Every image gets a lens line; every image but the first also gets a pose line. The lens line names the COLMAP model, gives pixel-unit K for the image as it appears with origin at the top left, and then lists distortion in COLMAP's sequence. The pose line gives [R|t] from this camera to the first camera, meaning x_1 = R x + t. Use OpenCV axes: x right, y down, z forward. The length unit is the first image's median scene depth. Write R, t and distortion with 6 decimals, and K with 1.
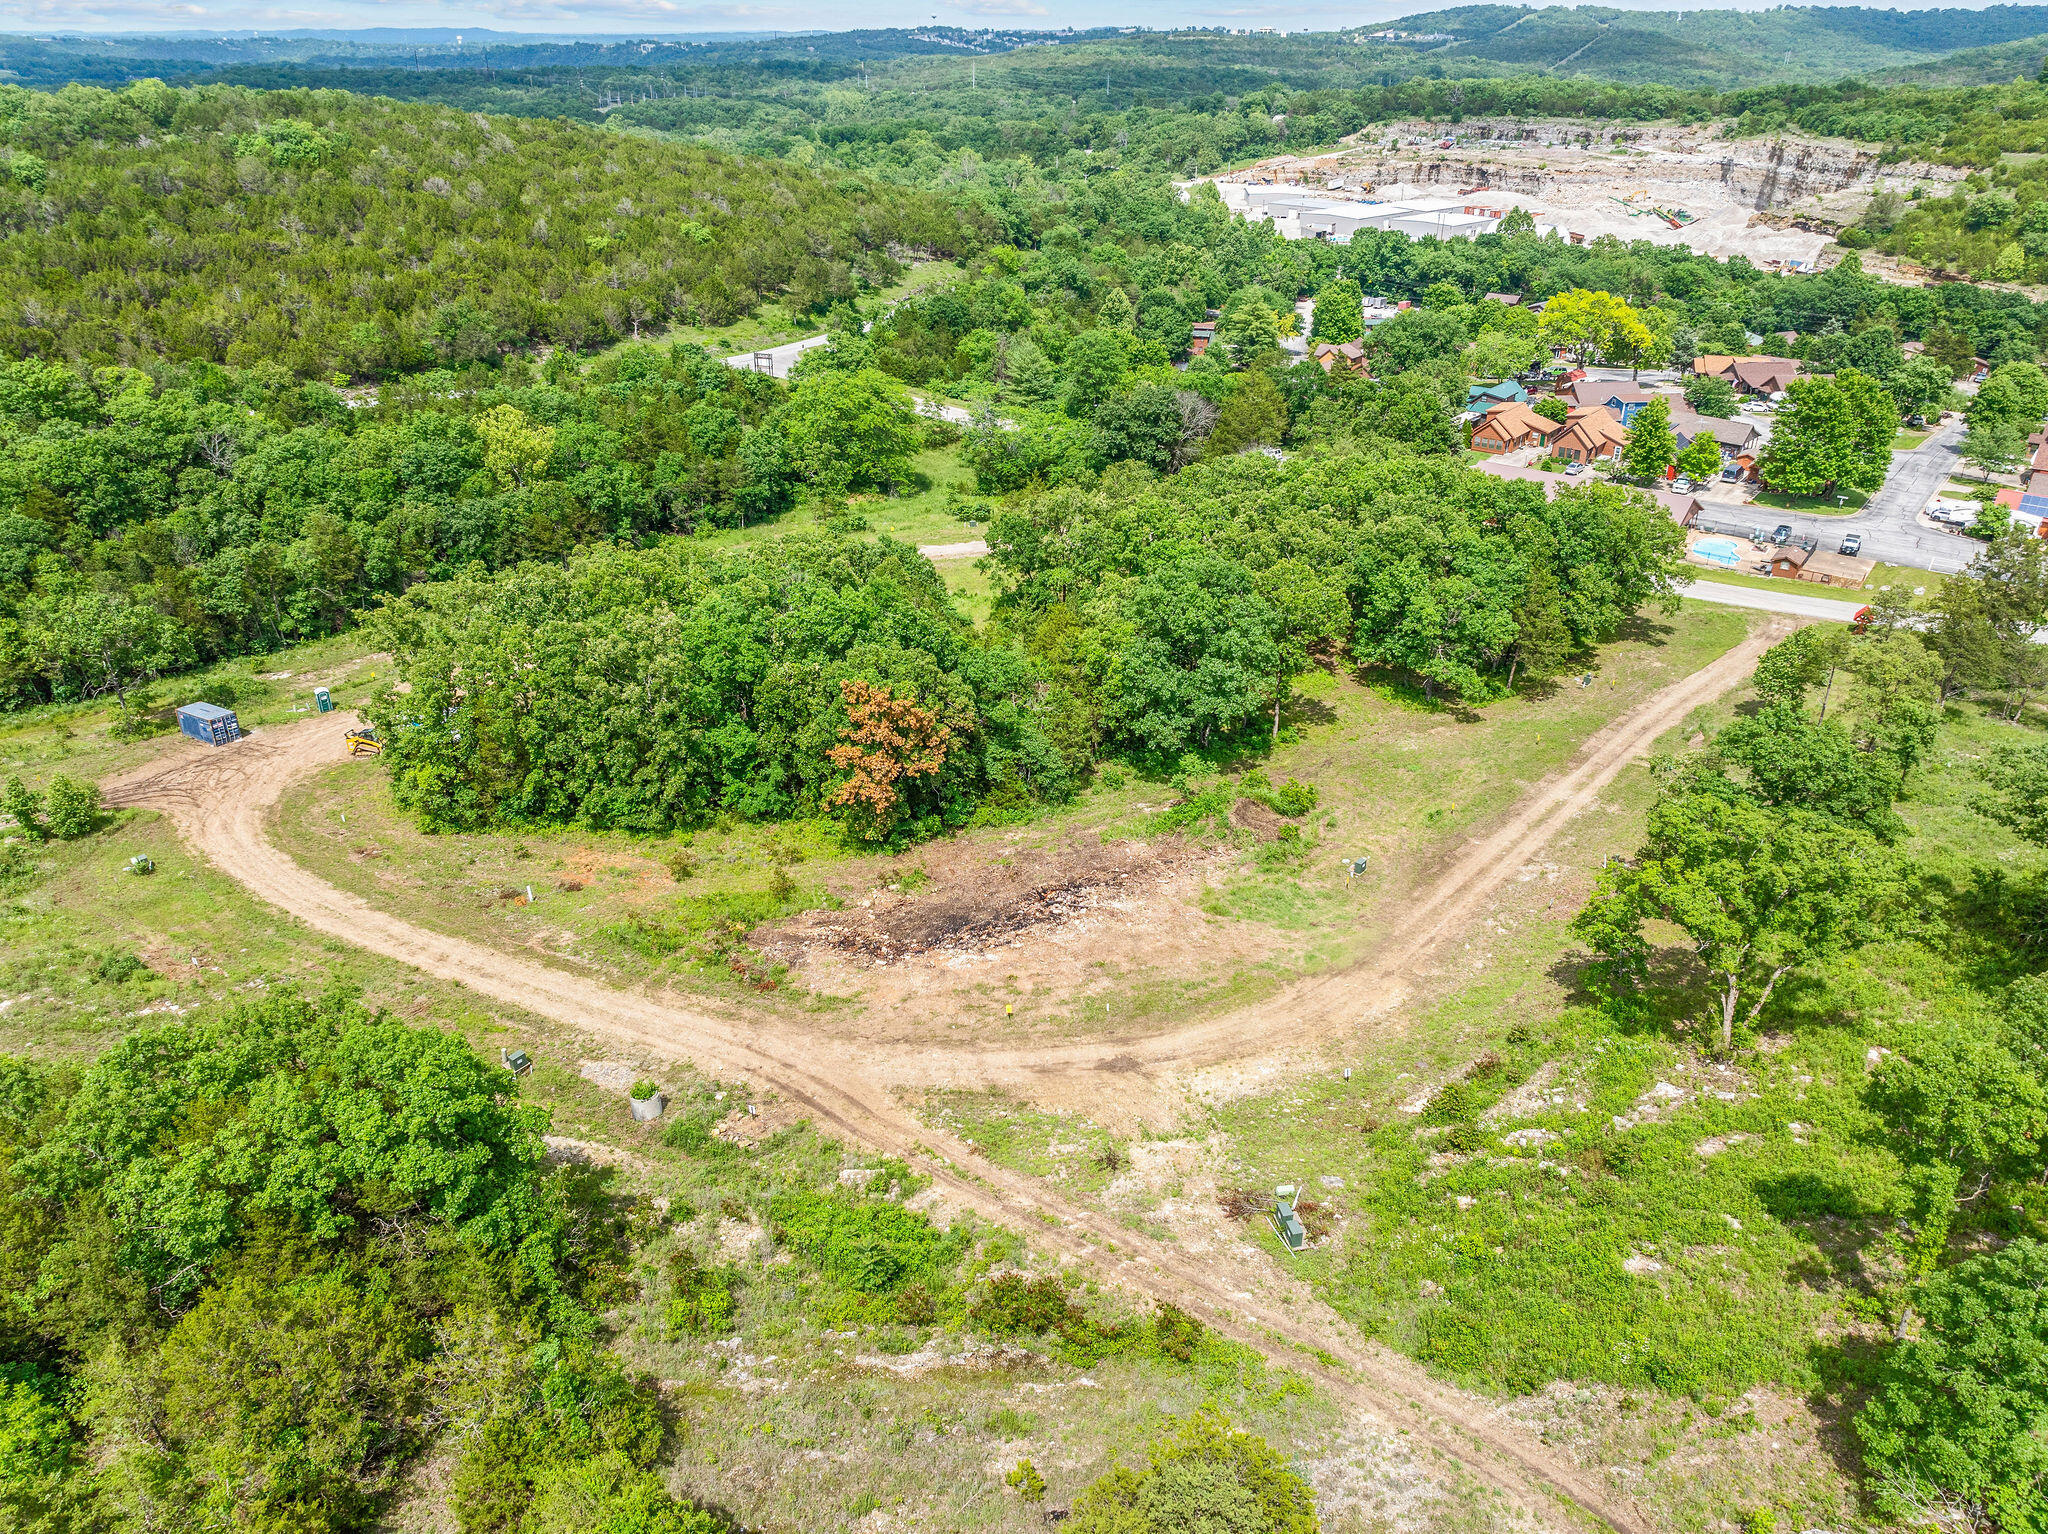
lens RADIAL K [[1449.0, 0, 1024.0], [0, 1449.0, 767.0], [0, 0, 1]] dist [-0.045290, 0.012908]
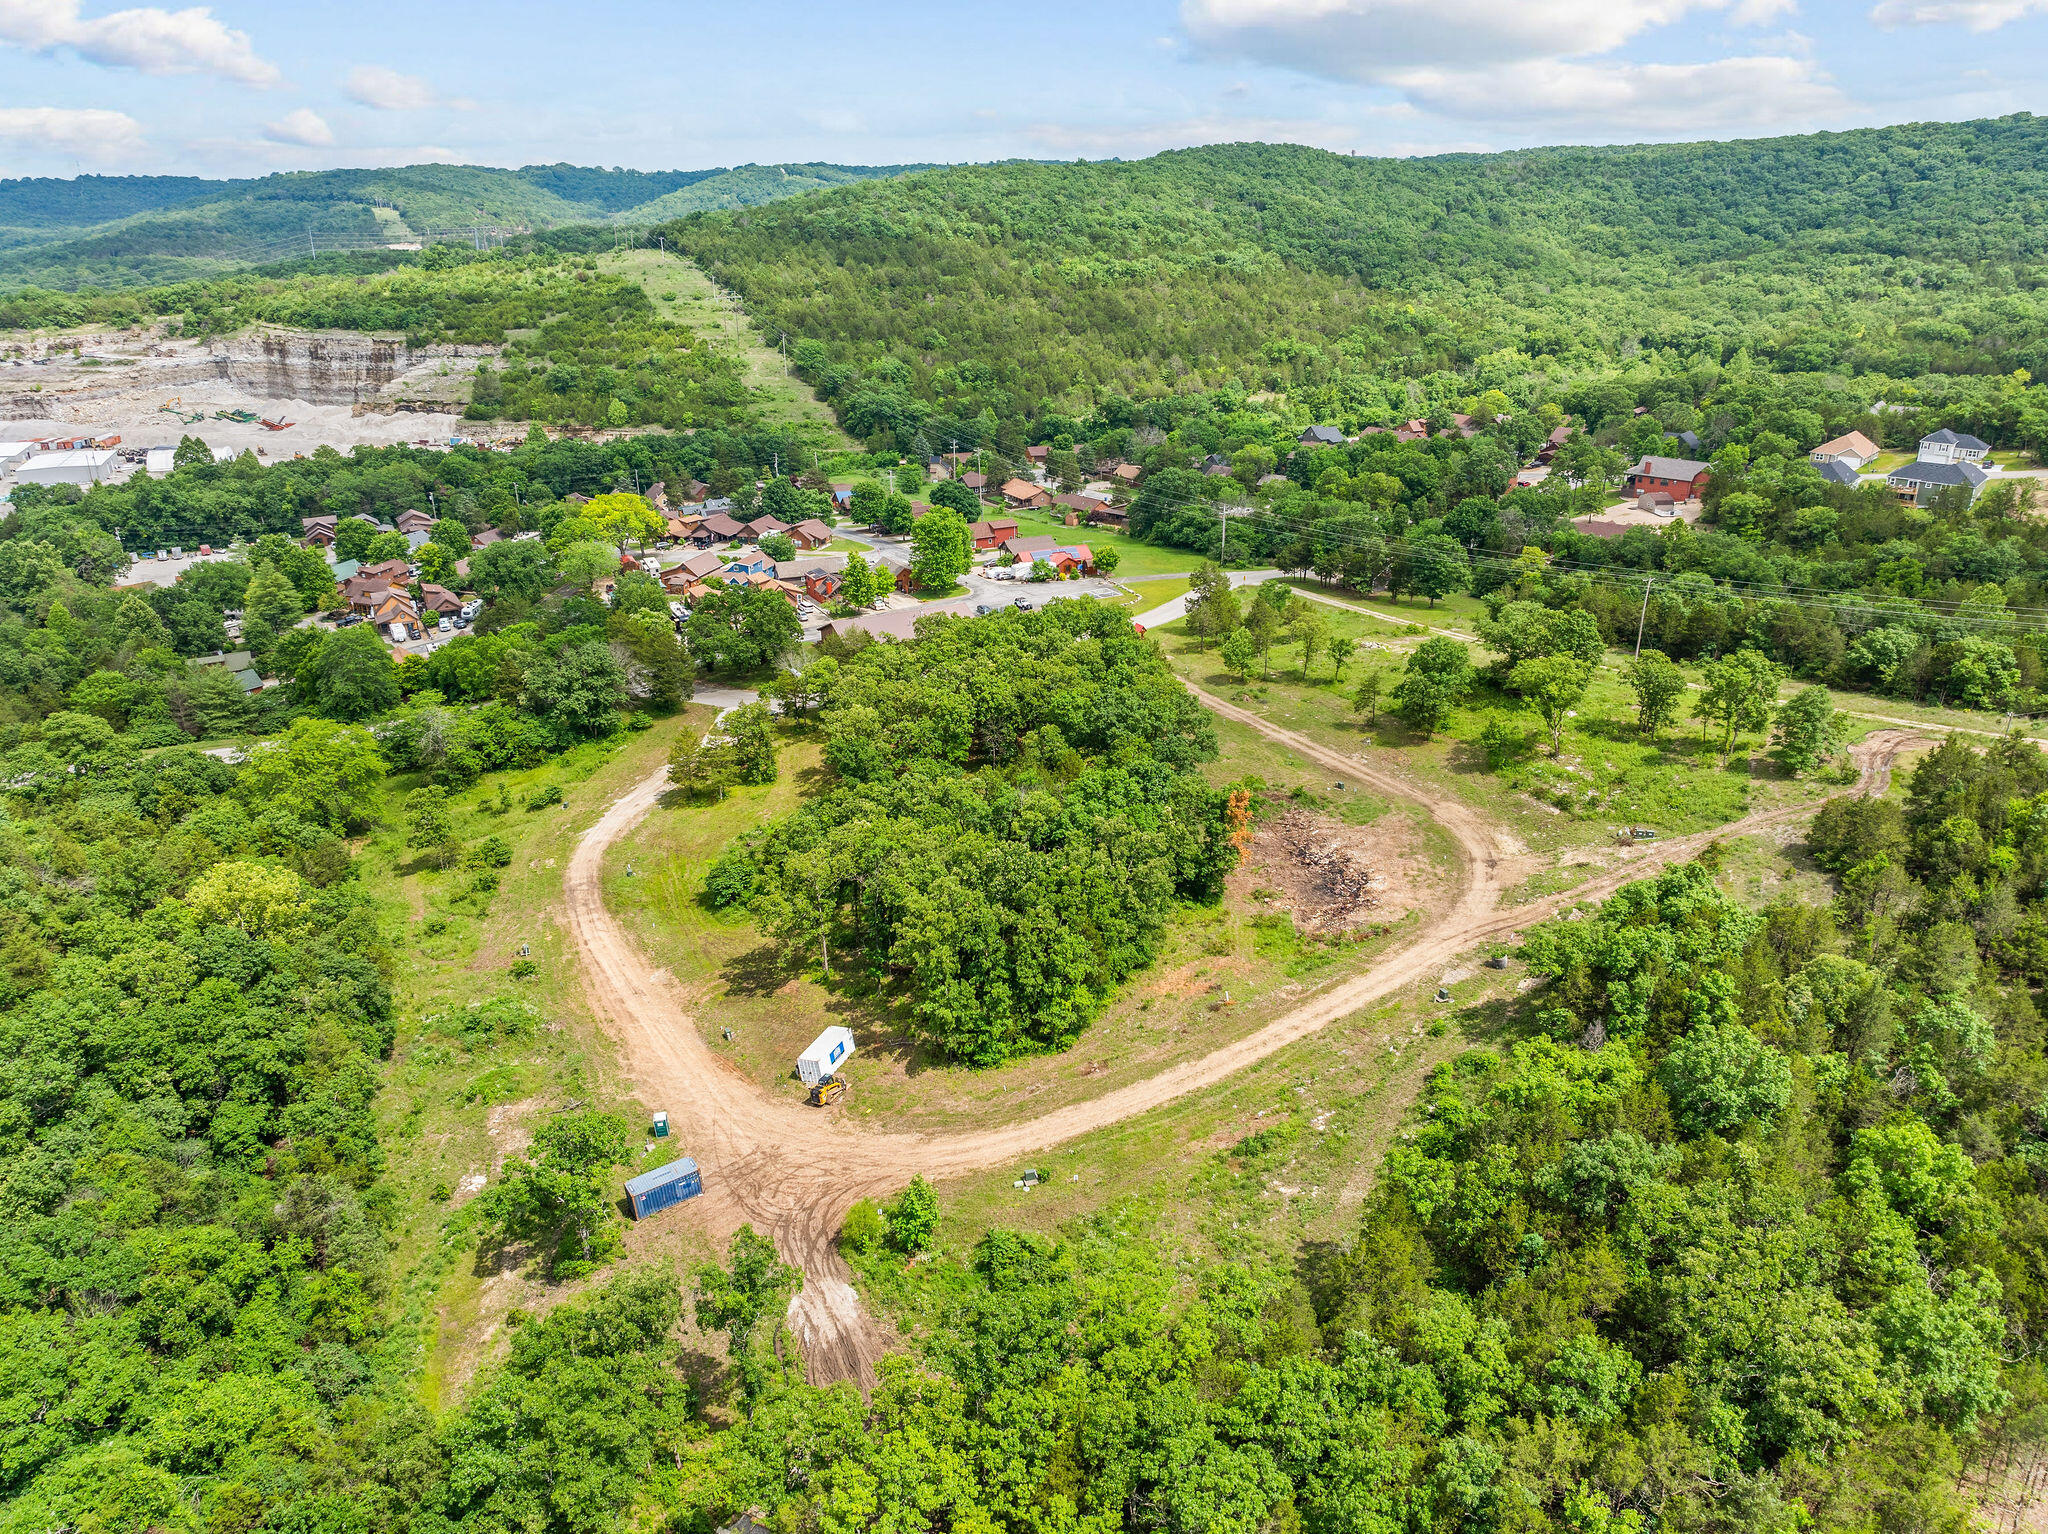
lens RADIAL K [[1449.0, 0, 1024.0], [0, 1449.0, 767.0], [0, 0, 1]] dist [-0.045290, 0.012908]
pose [[0.416835, -0.346777, 0.840235, -0.881108], [0.420303, 0.893147, 0.160105, -0.249480], [-0.805974, 0.286416, 0.518046, 0.179755]]
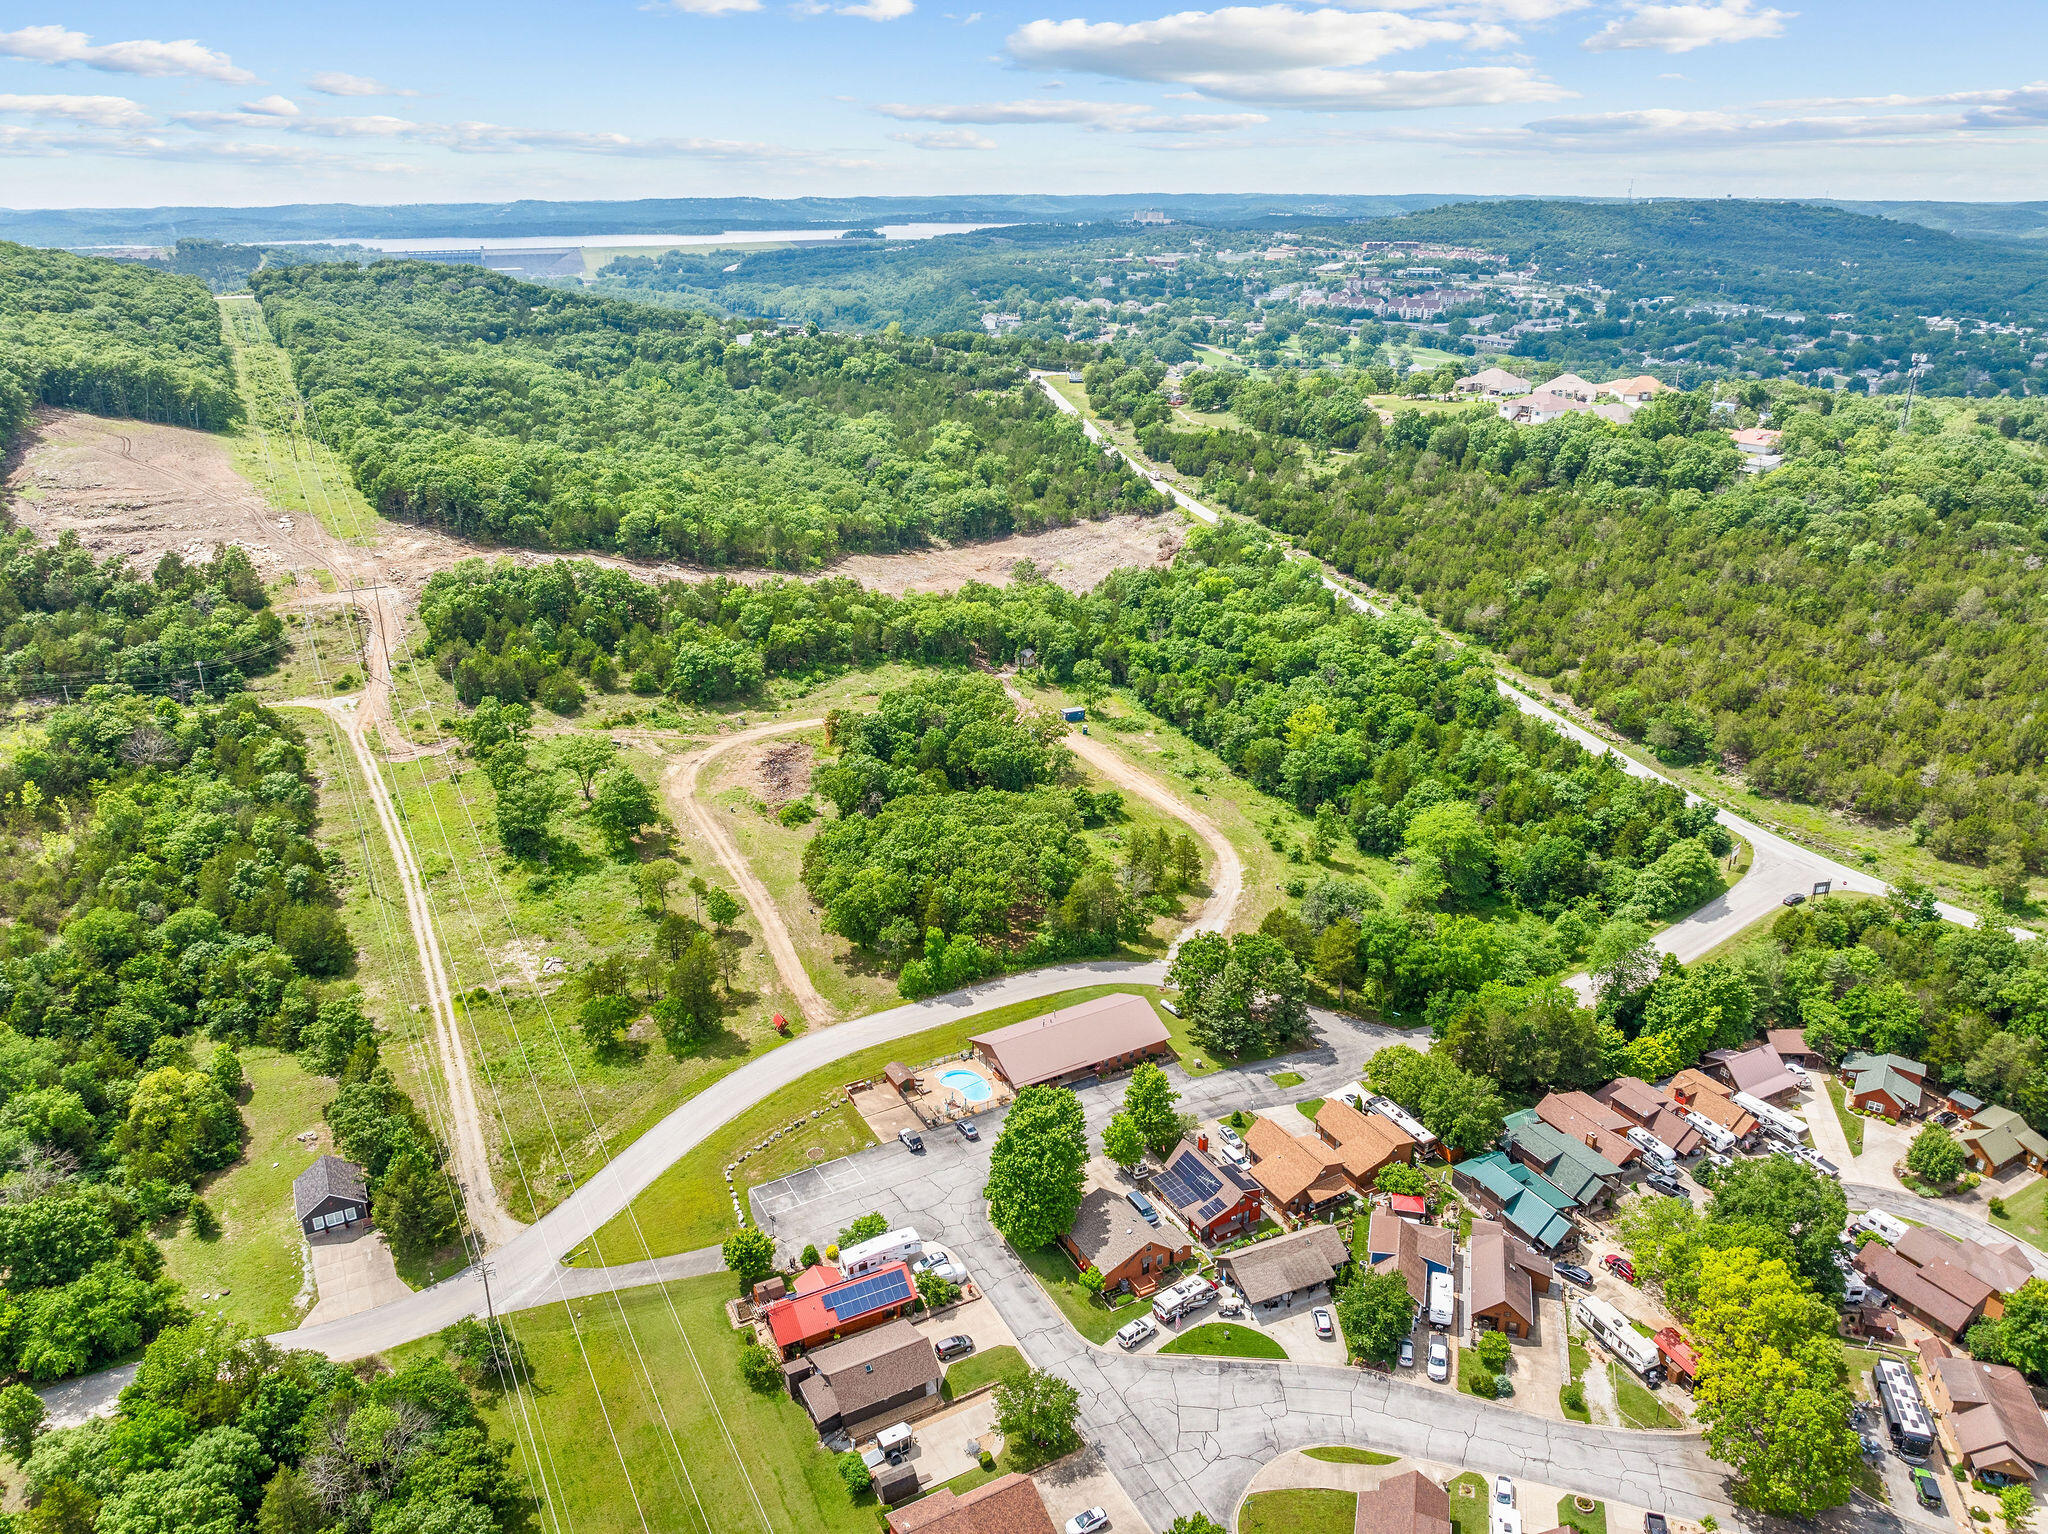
lens RADIAL K [[1449.3, 0, 1023.3], [0, 1449.3, 763.4], [0, 0, 1]] dist [-0.039367, 0.001632]
pose [[-0.402020, 0.334889, -0.852191, 1.410976], [-0.406101, 0.768952, 0.493755, -0.972366], [0.820648, 0.544575, -0.173135, 1.097407]]
